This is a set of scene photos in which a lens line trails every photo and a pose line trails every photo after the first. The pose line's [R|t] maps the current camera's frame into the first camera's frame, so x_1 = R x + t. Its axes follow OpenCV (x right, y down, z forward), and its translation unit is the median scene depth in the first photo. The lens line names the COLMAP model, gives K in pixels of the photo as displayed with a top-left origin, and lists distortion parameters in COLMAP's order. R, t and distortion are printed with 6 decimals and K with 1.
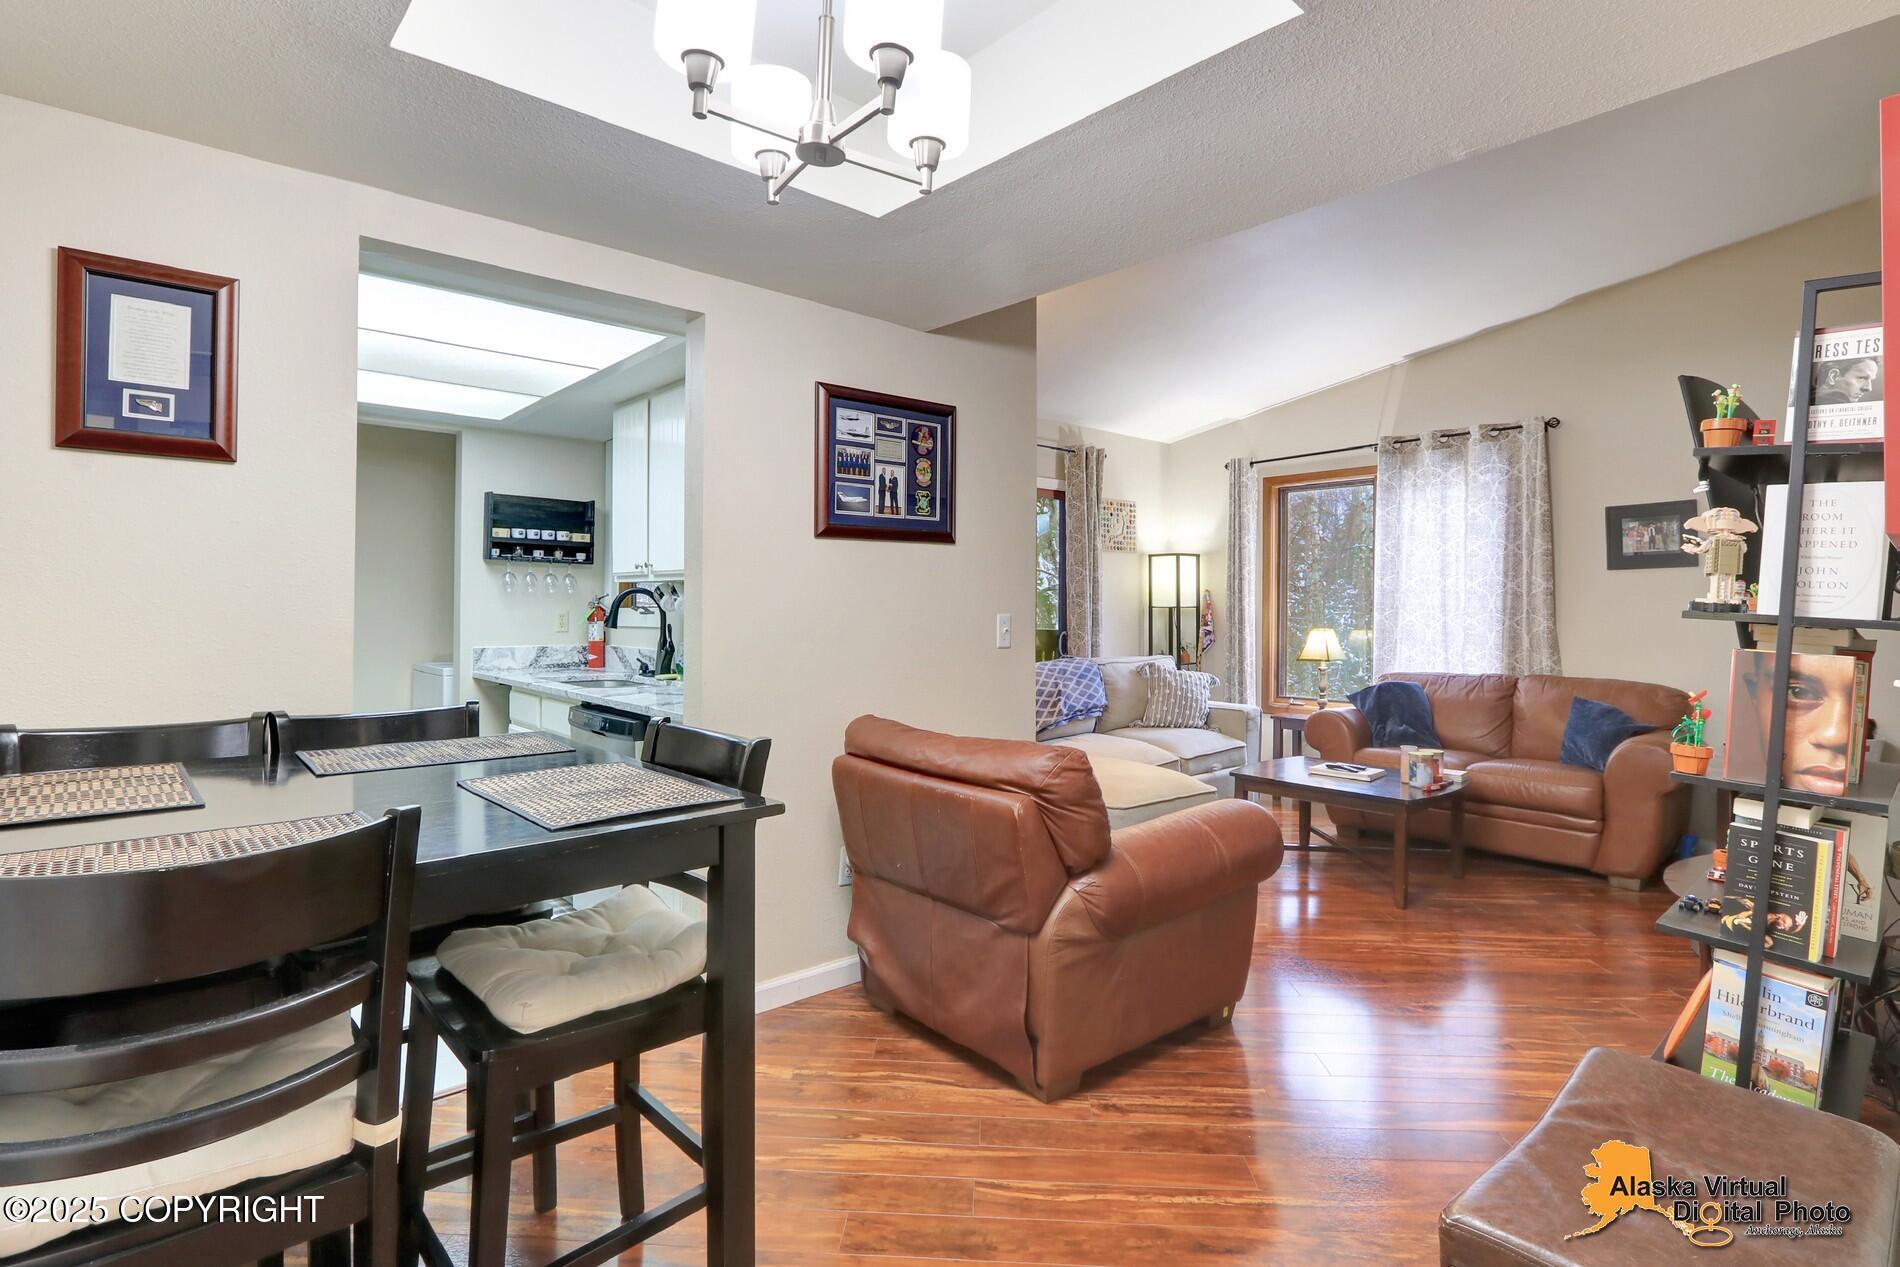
lens RADIAL K [[908.1, 0, 959.5], [0, 908.1, 613.6], [0, 0, 1]] dist [-0.006075, -0.001112]
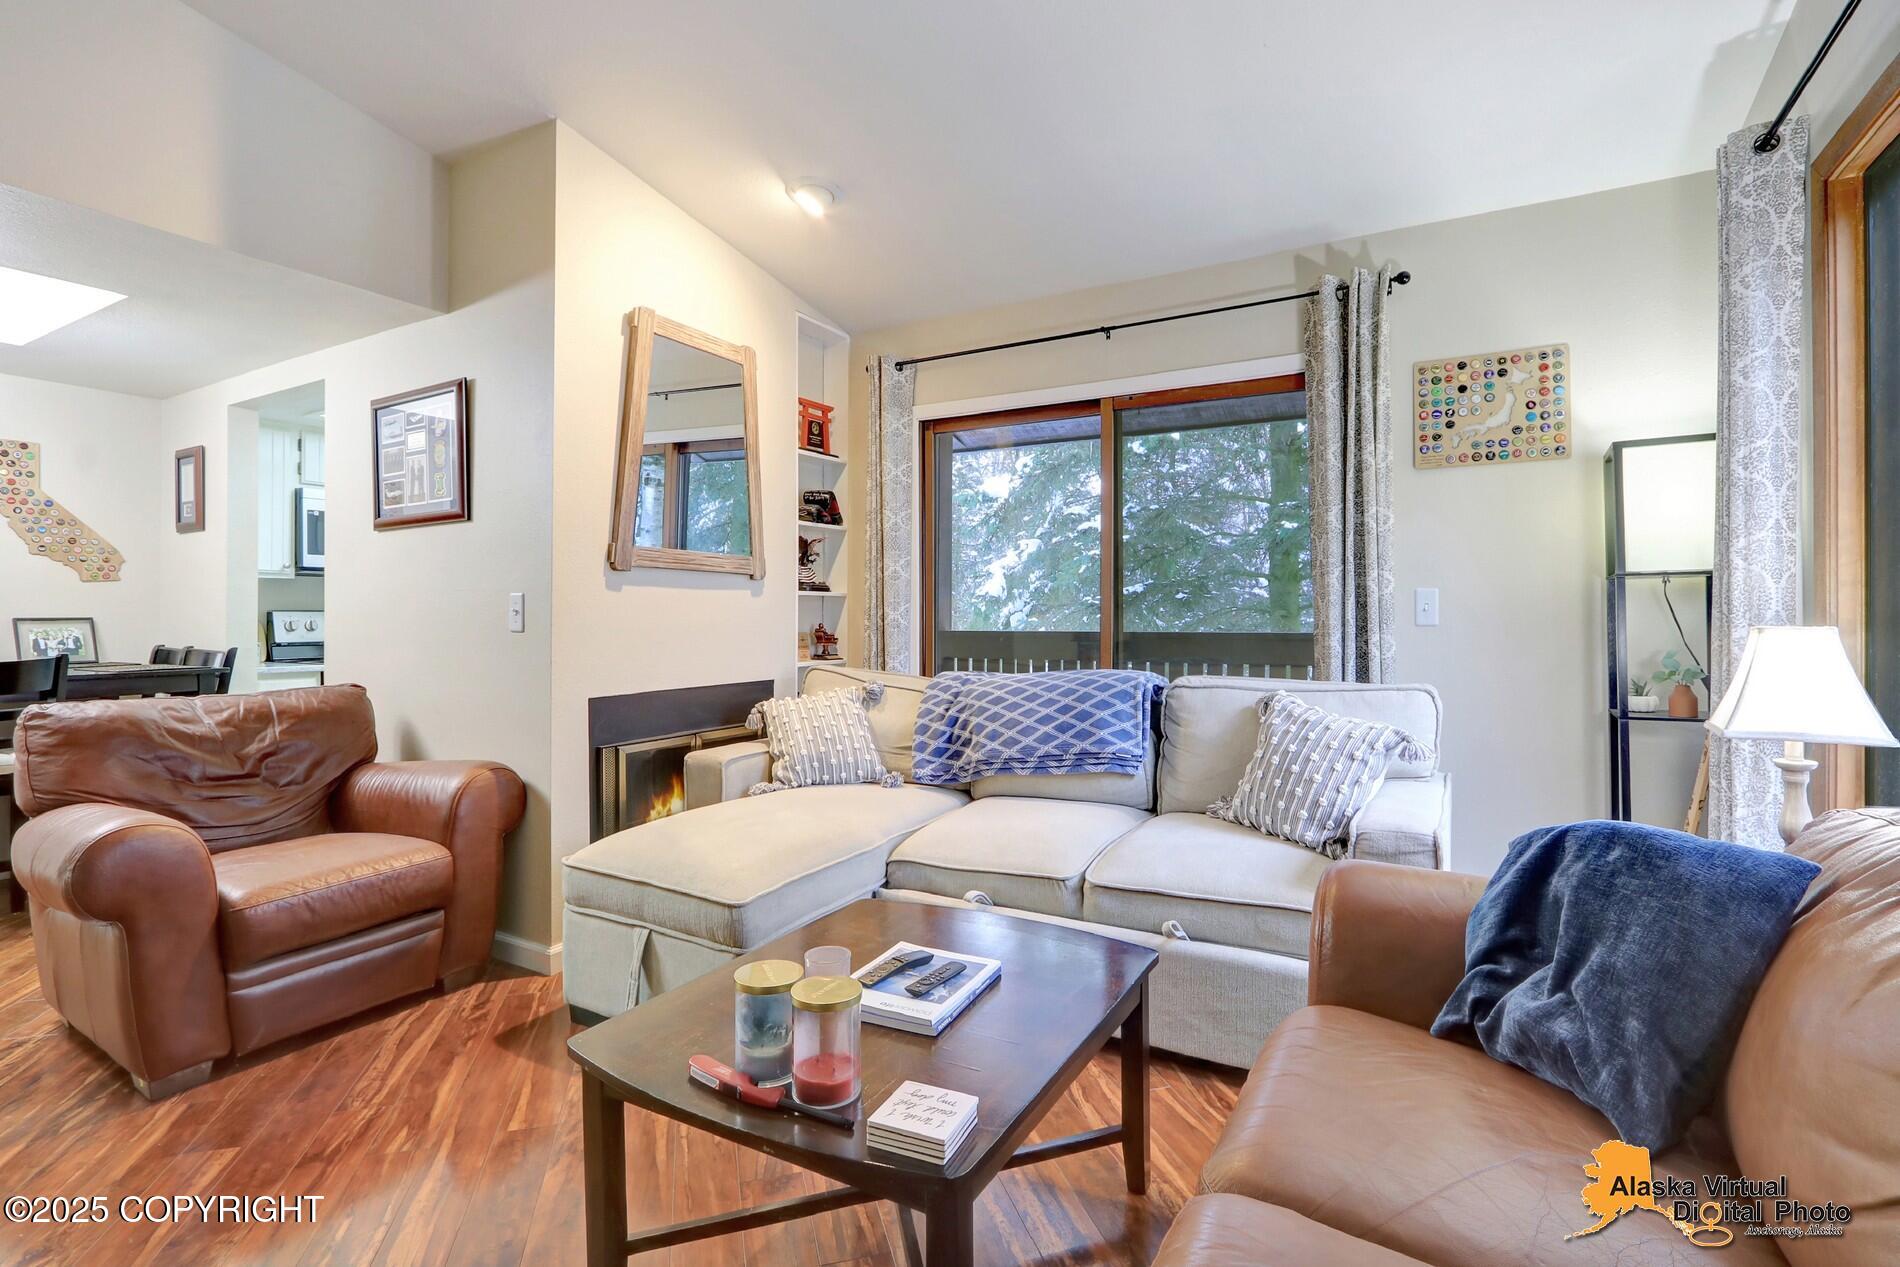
lens RADIAL K [[908.1, 0, 948.4], [0, 908.1, 615.2], [0, 0, 1]] dist [-0.006075, -0.001112]
pose [[0.318858, -0.005486, -0.947786, 0.659803], [-0.001249, 0.999980, -0.006208, 0.017111], [0.947802, 0.003163, 0.318845, 0.733758]]
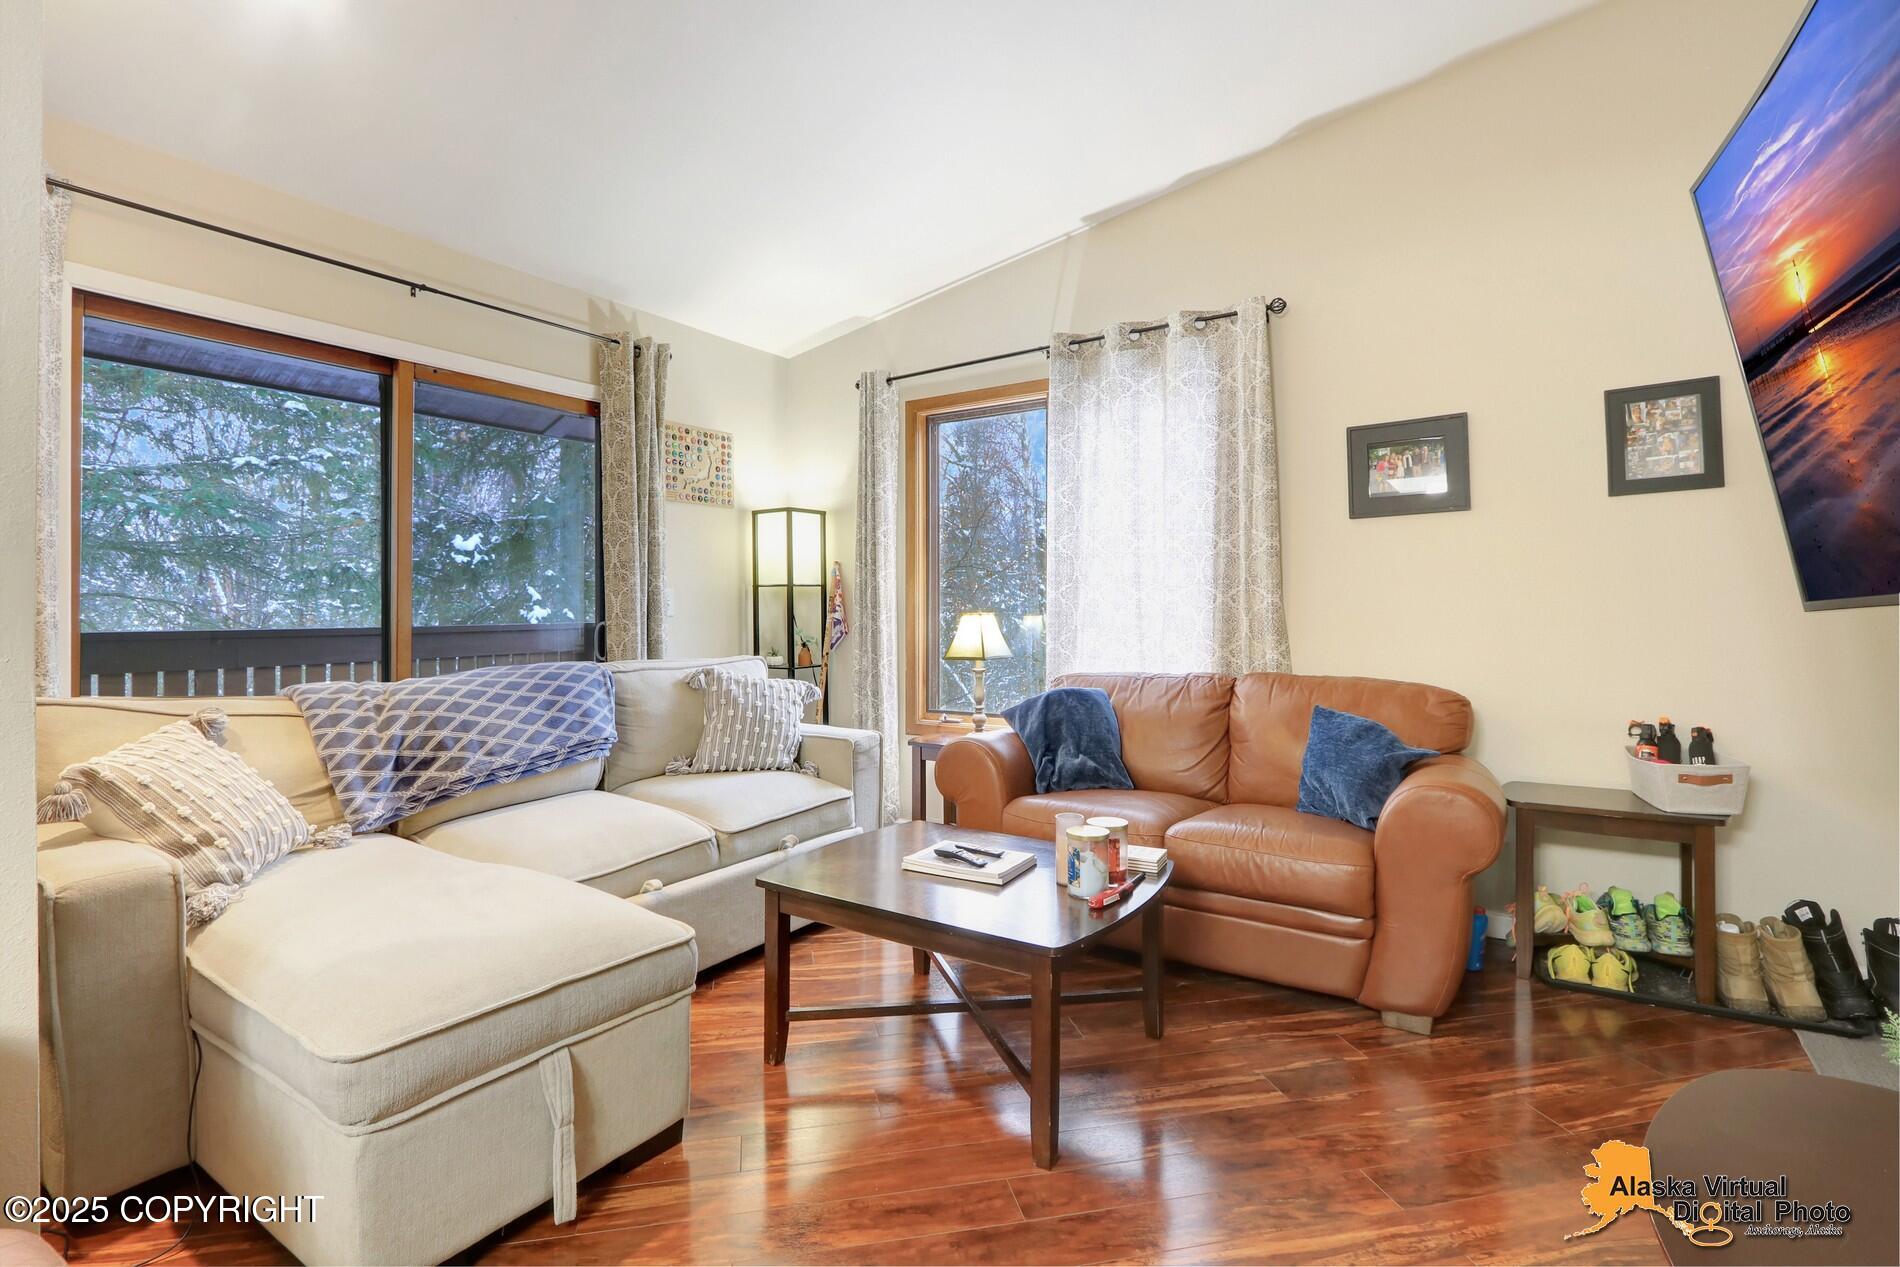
lens RADIAL K [[878.2, 0, 943.0], [0, 878.2, 615.4], [0, 0, 1]] dist [-0.022432, 0.000377]
pose [[0.967484, -0.008619, 0.252785, 0.229565], [0.008771, 0.999961, 0.000526, 0.020614], [-0.252780, 0.001708, 0.967522, 0.403724]]
